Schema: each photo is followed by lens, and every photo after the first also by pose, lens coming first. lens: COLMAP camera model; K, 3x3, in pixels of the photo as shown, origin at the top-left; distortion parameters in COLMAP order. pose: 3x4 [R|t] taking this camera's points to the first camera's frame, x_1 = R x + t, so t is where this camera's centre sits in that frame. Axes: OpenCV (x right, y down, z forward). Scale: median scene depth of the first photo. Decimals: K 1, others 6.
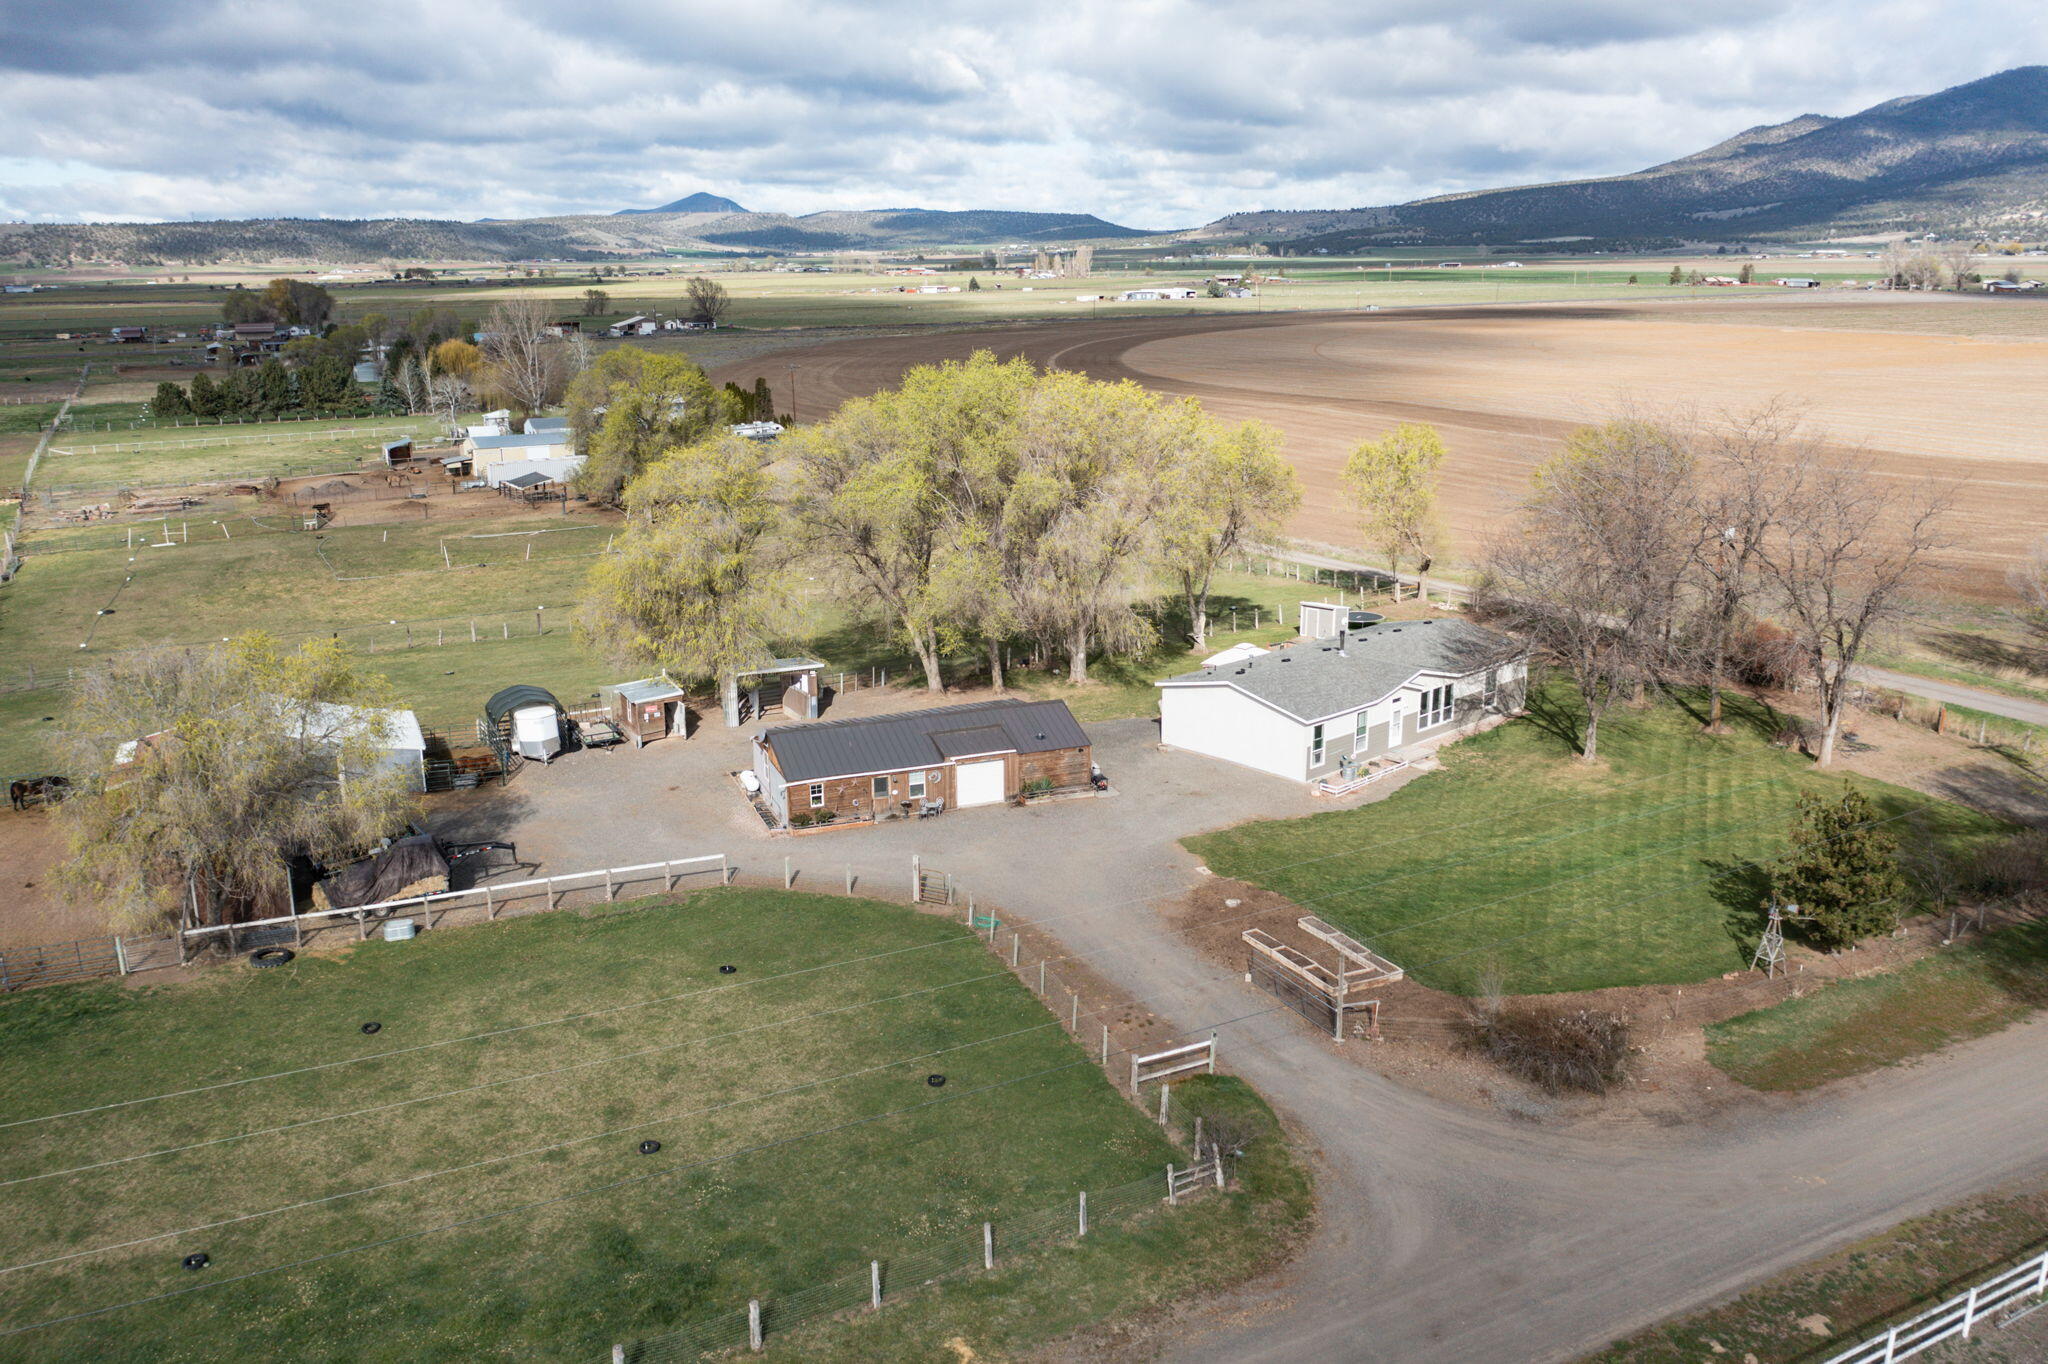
lens RADIAL K [[1614.9, 0, 1034.3], [0, 1614.9, 672.2], [0, 0, 1]] dist [-0.016816, -0.000808]
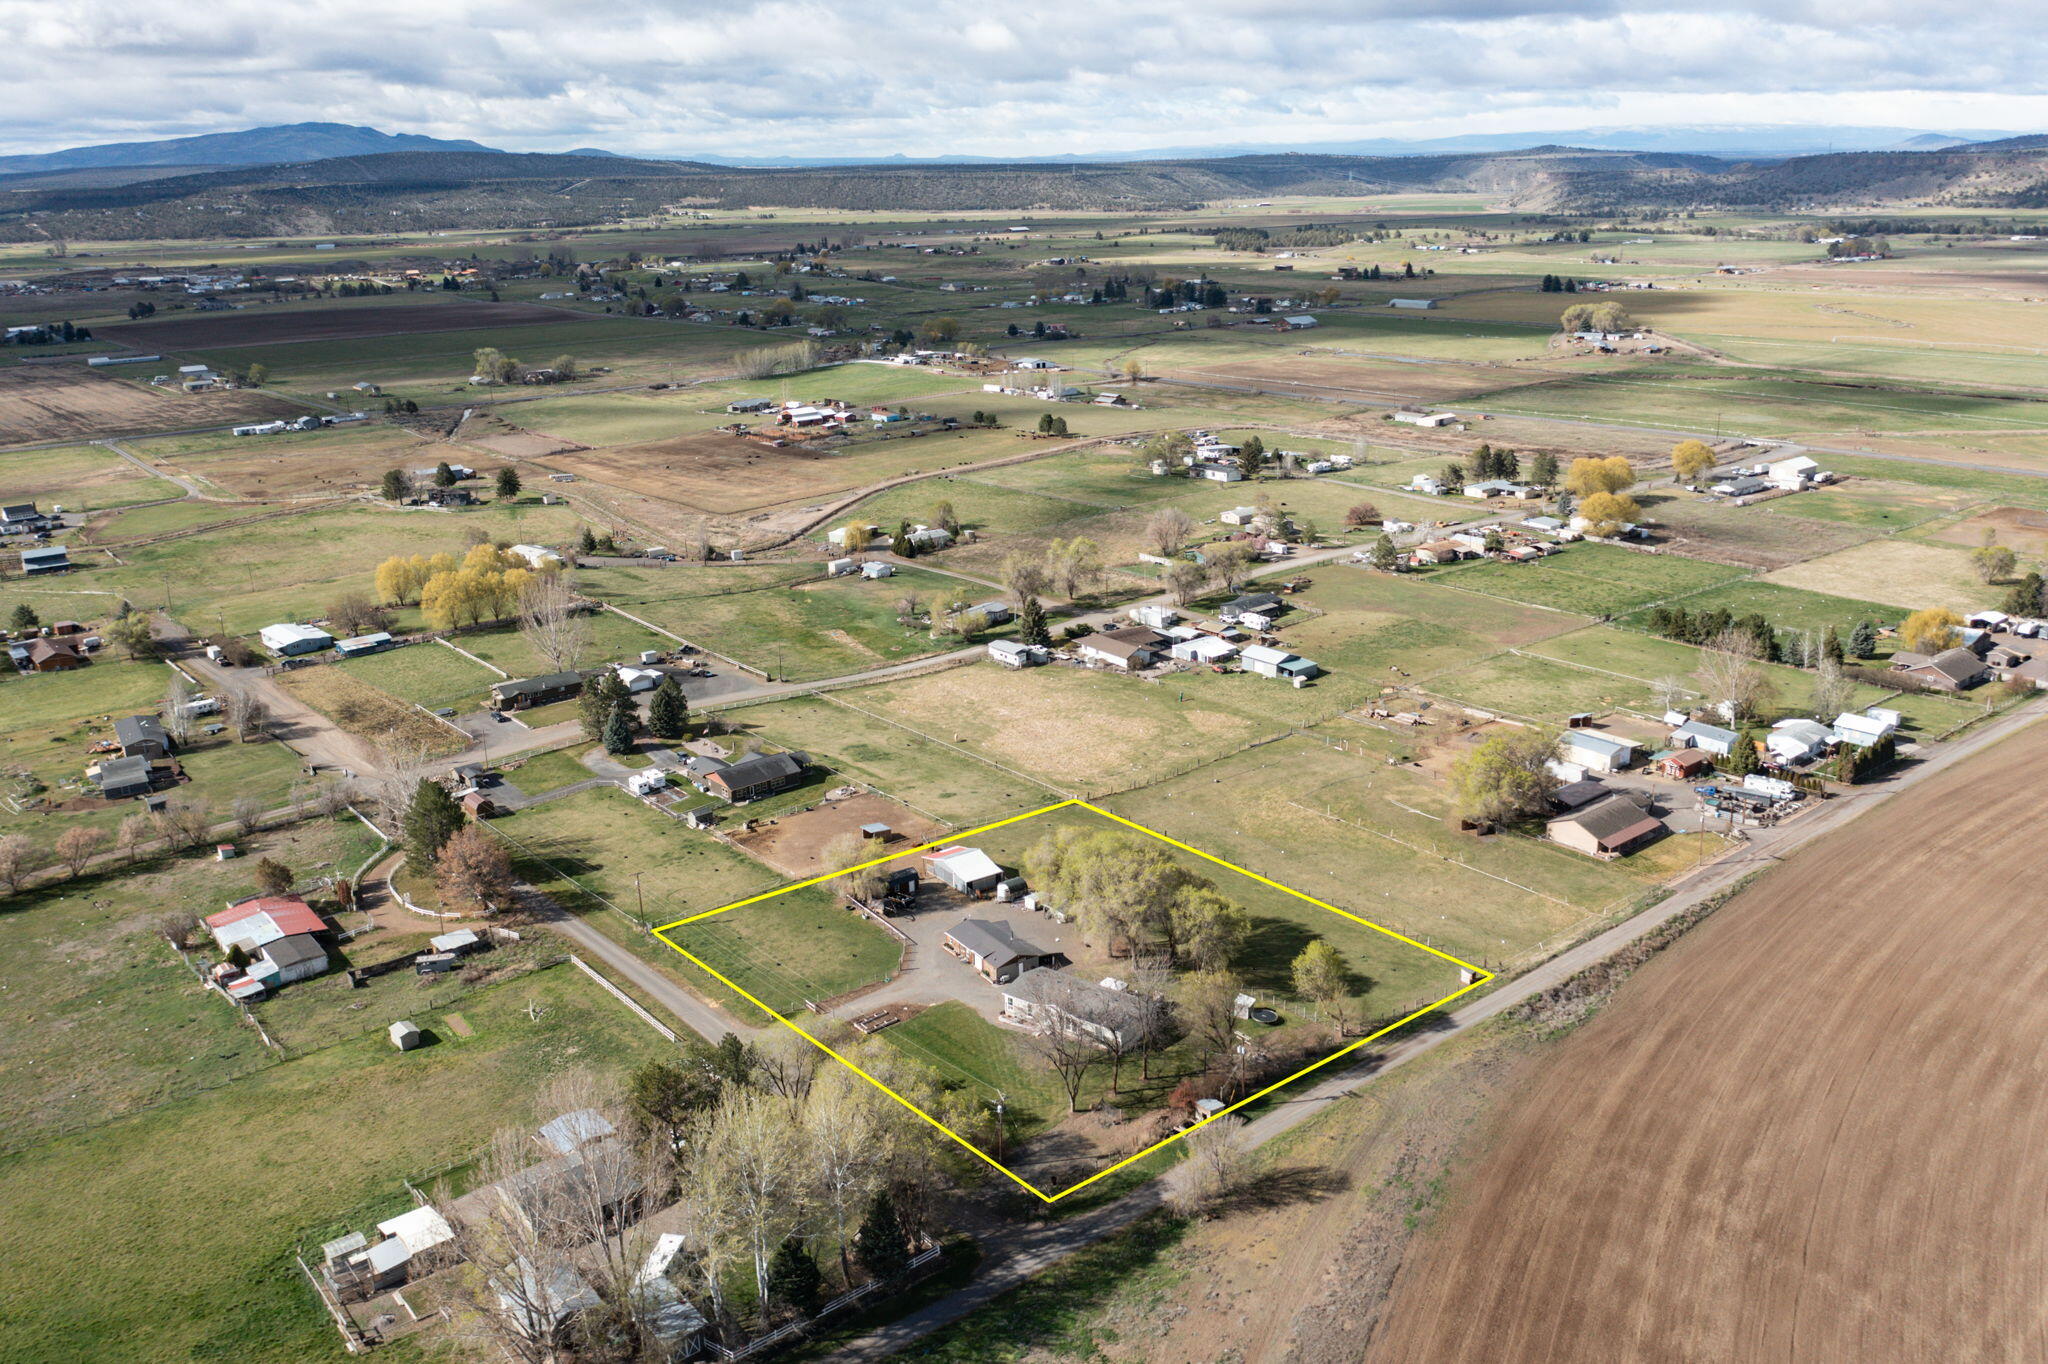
lens RADIAL K [[1640.3, 0, 1039.8], [0, 1640.3, 683.3], [0, 0, 1]] dist [-0.017703, 0.006500]
pose [[0.211188, 0.298726, -0.930679, 2.934688], [-0.236295, 0.939515, 0.247942, -1.323468], [0.948453, 0.167553, 0.269002, 0.141177]]
